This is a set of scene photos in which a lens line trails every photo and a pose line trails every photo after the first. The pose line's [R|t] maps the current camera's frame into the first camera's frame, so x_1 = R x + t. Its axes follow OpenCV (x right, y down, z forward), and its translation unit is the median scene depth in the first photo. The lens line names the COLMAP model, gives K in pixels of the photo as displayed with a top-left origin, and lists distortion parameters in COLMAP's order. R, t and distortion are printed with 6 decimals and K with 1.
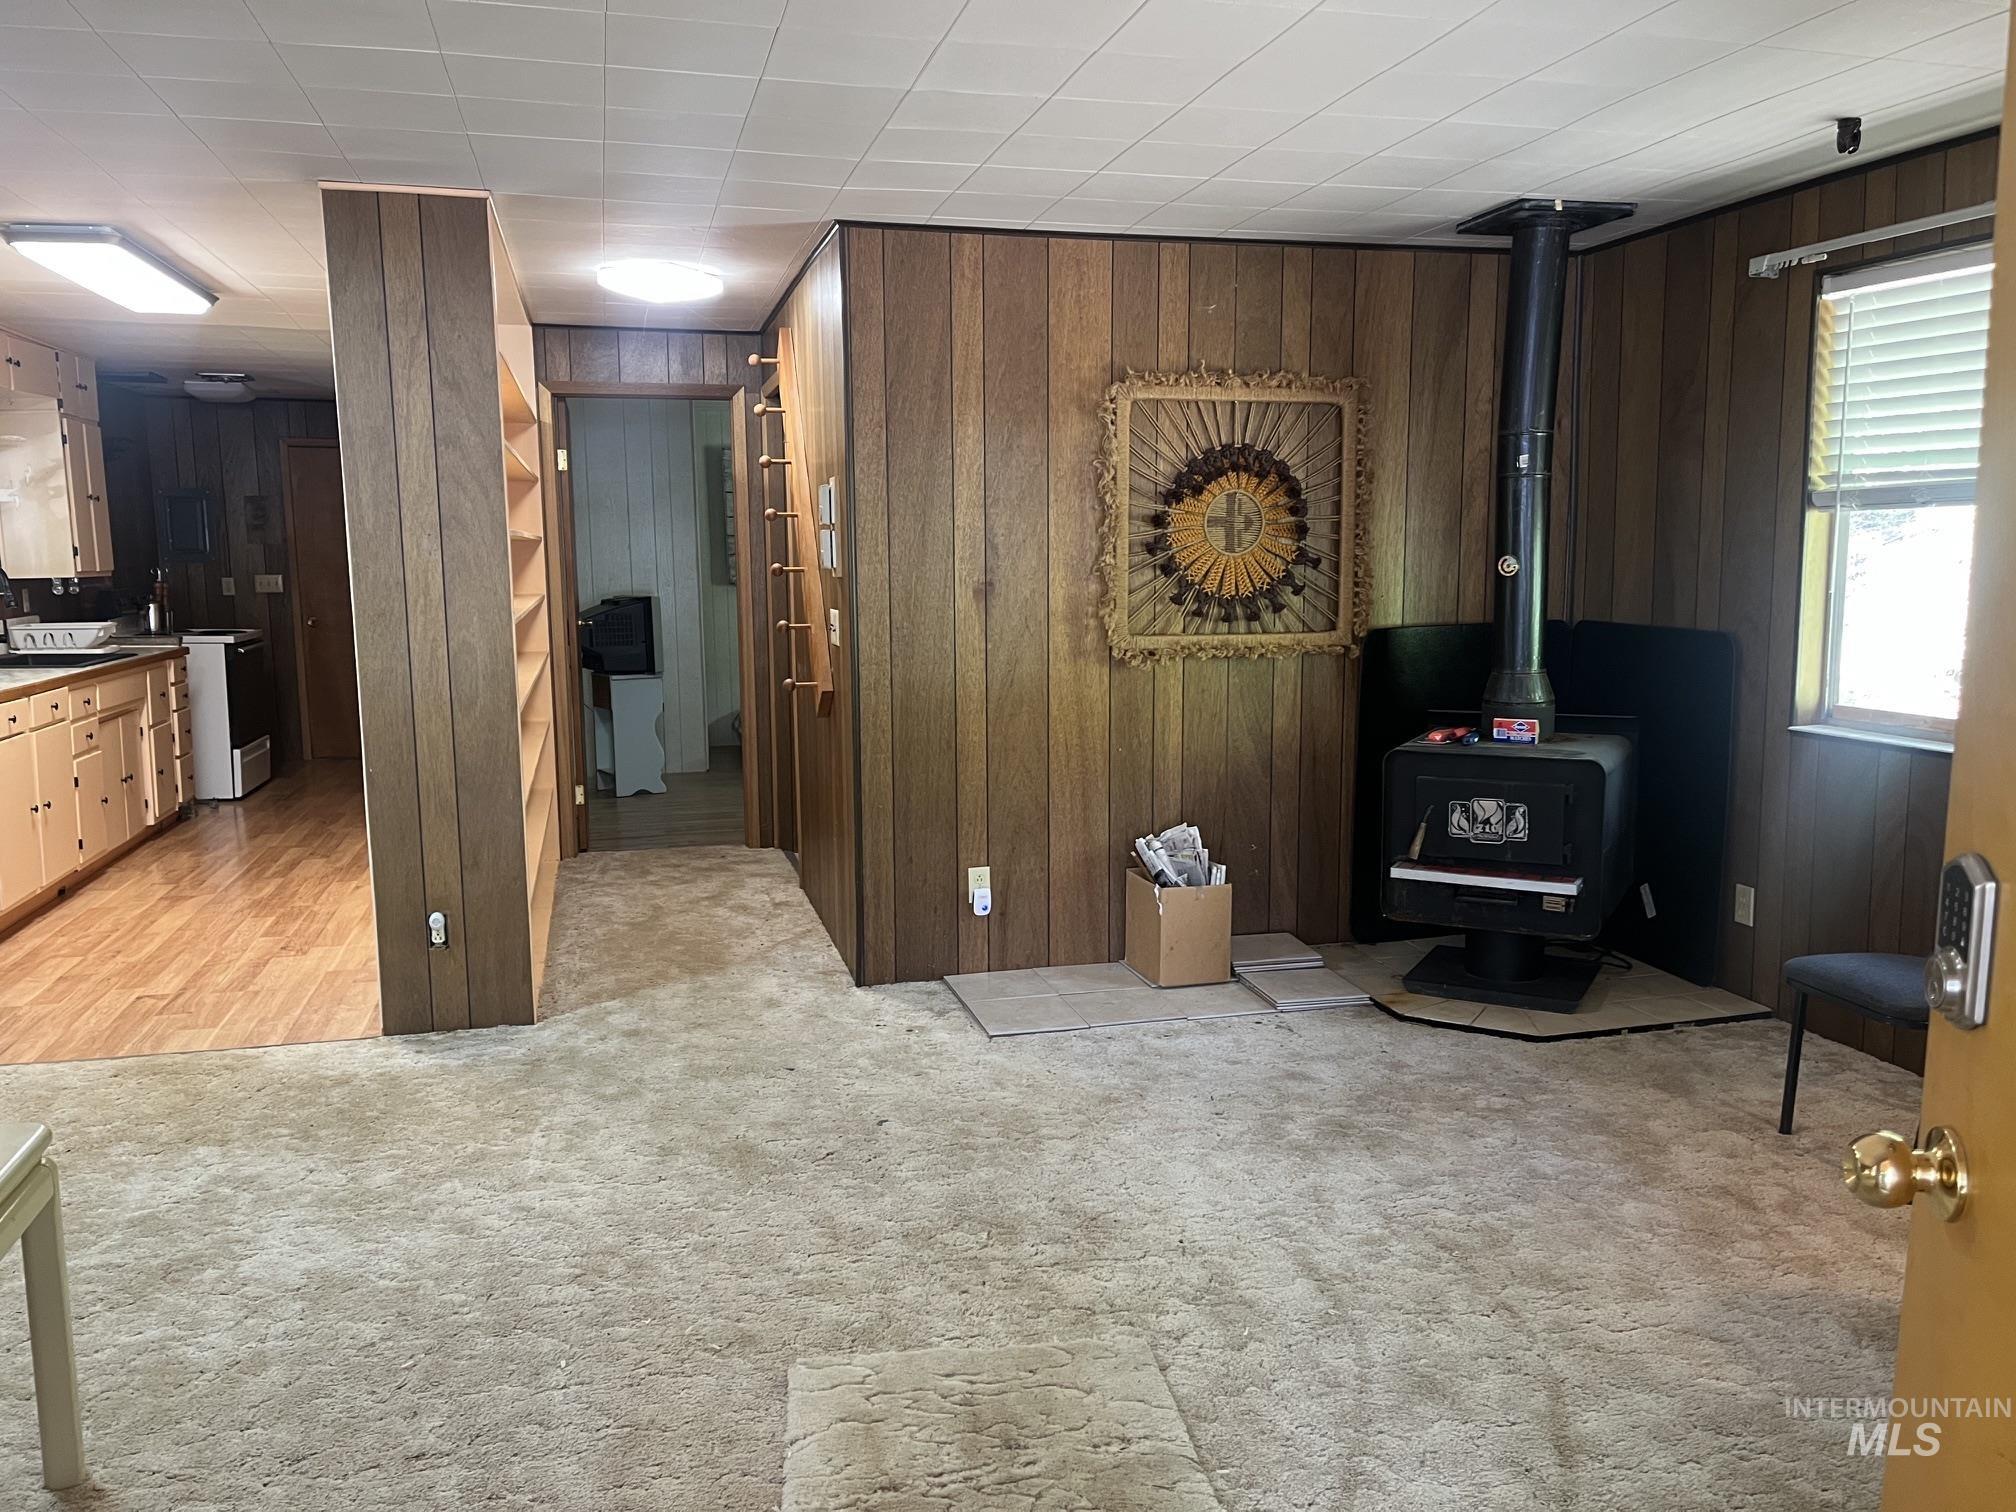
lens RADIAL K [[1526.7, 0, 1000.0], [0, 1526.7, 766.4], [0, 0, 1]] dist [0.083217, -0.105755]
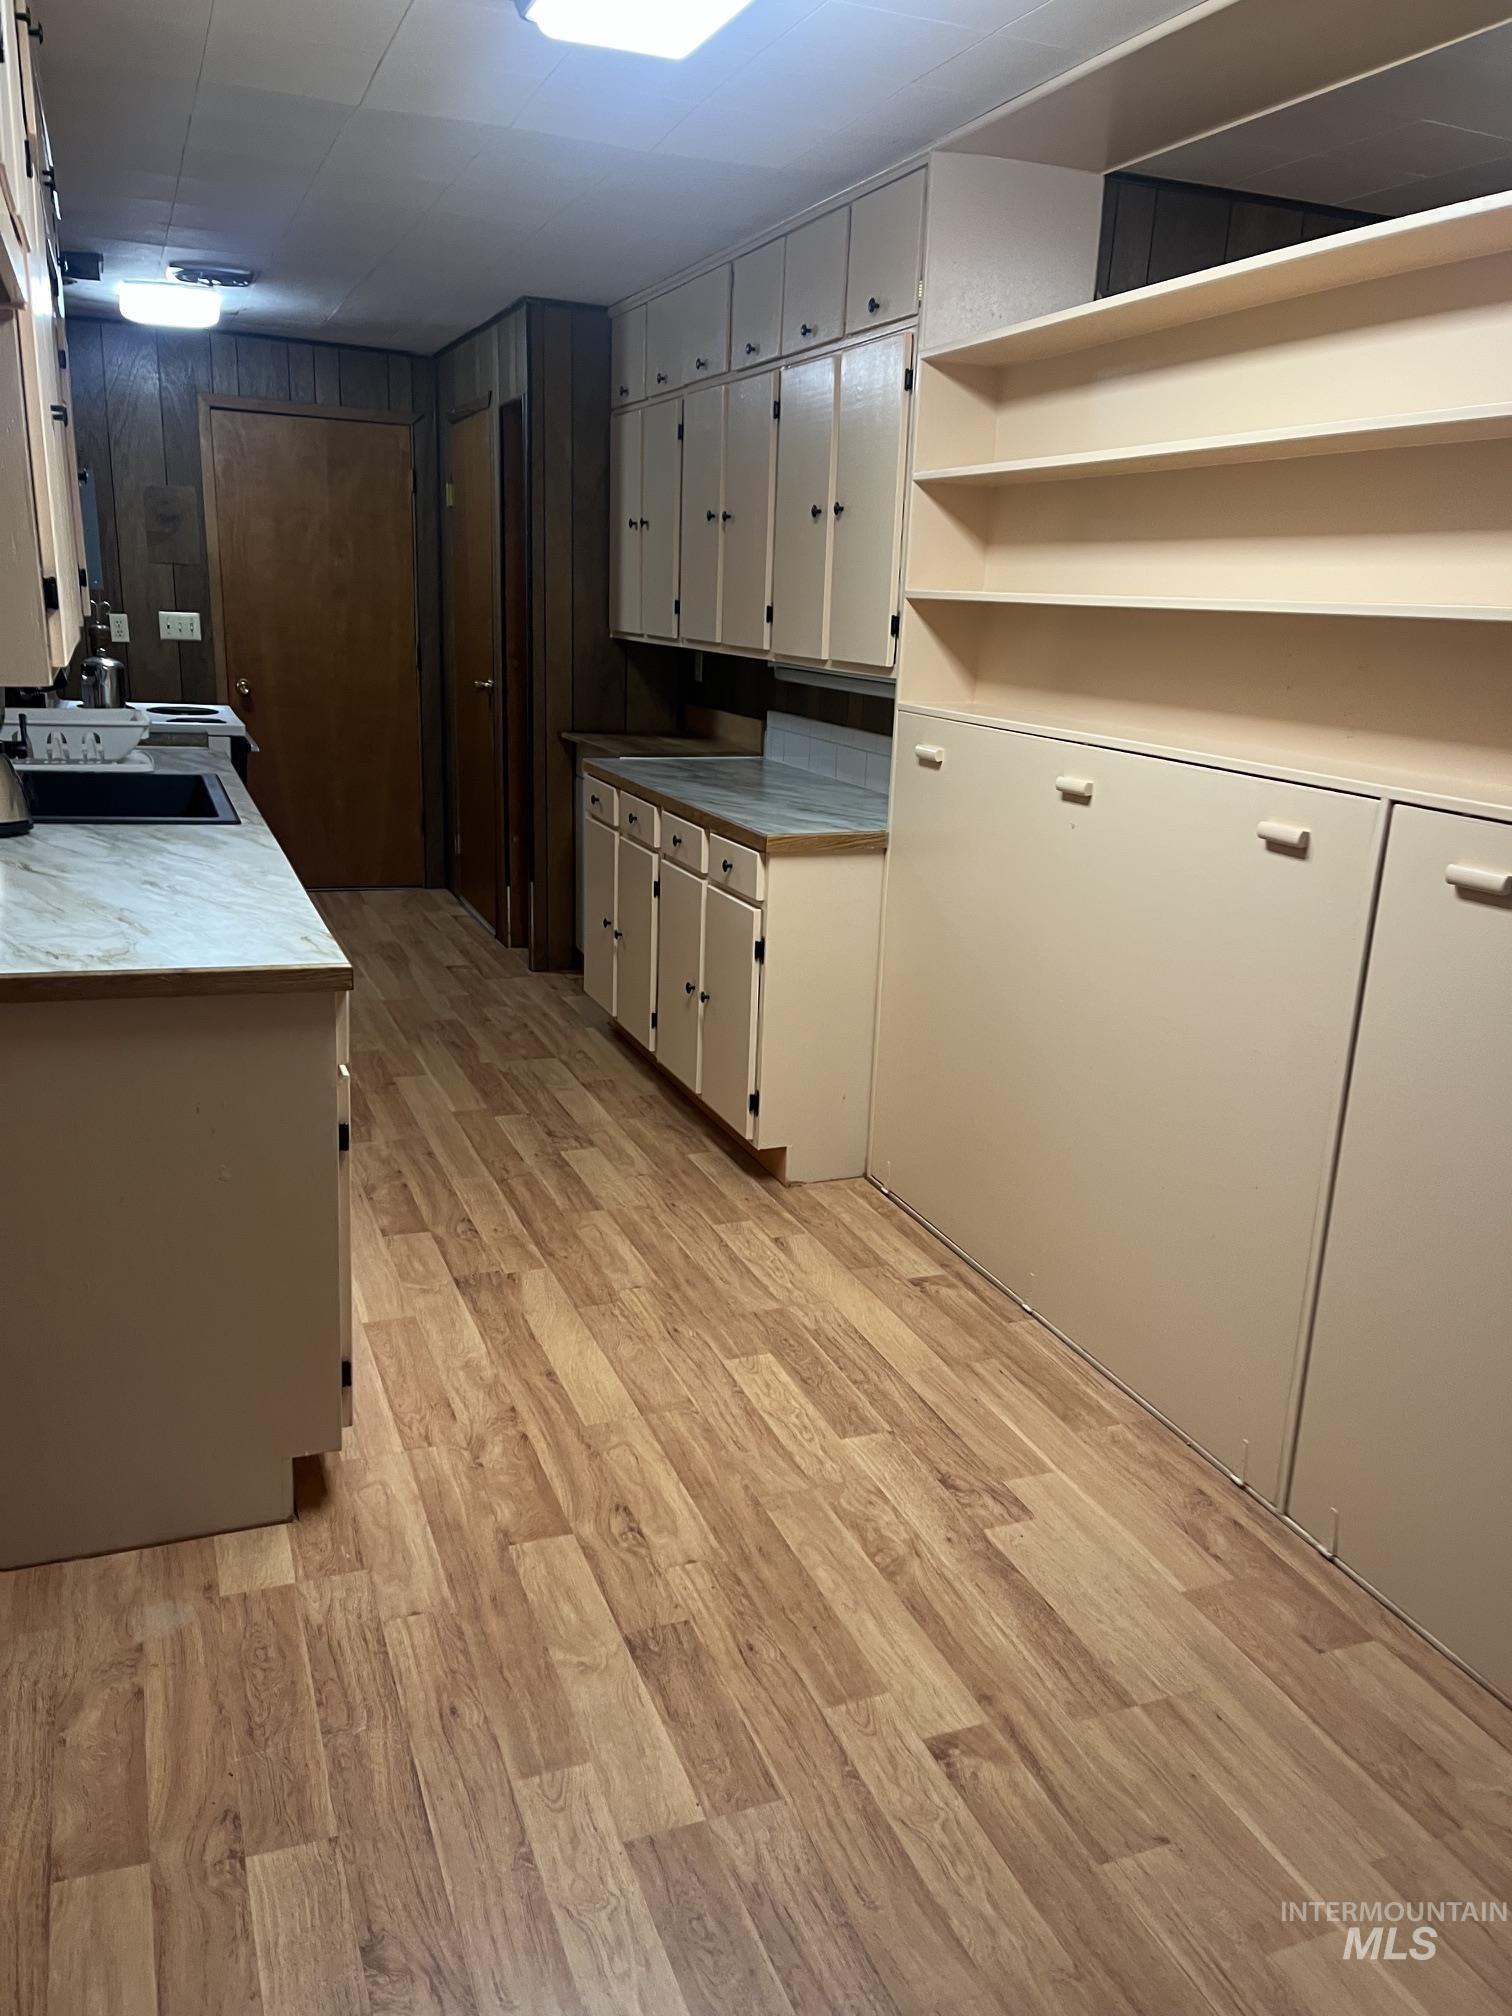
lens RADIAL K [[1526.7, 0, 757.4], [0, 1526.7, 1020.3], [0, 0, 1]] dist [0.083217, -0.105755]
pose [[0.991271, 0.009119, 0.131521, -0.709438], [-0.026689, 0.990830, 0.132453, -0.103471], [-0.129107, -0.134807, 0.982425, 0.679182]]
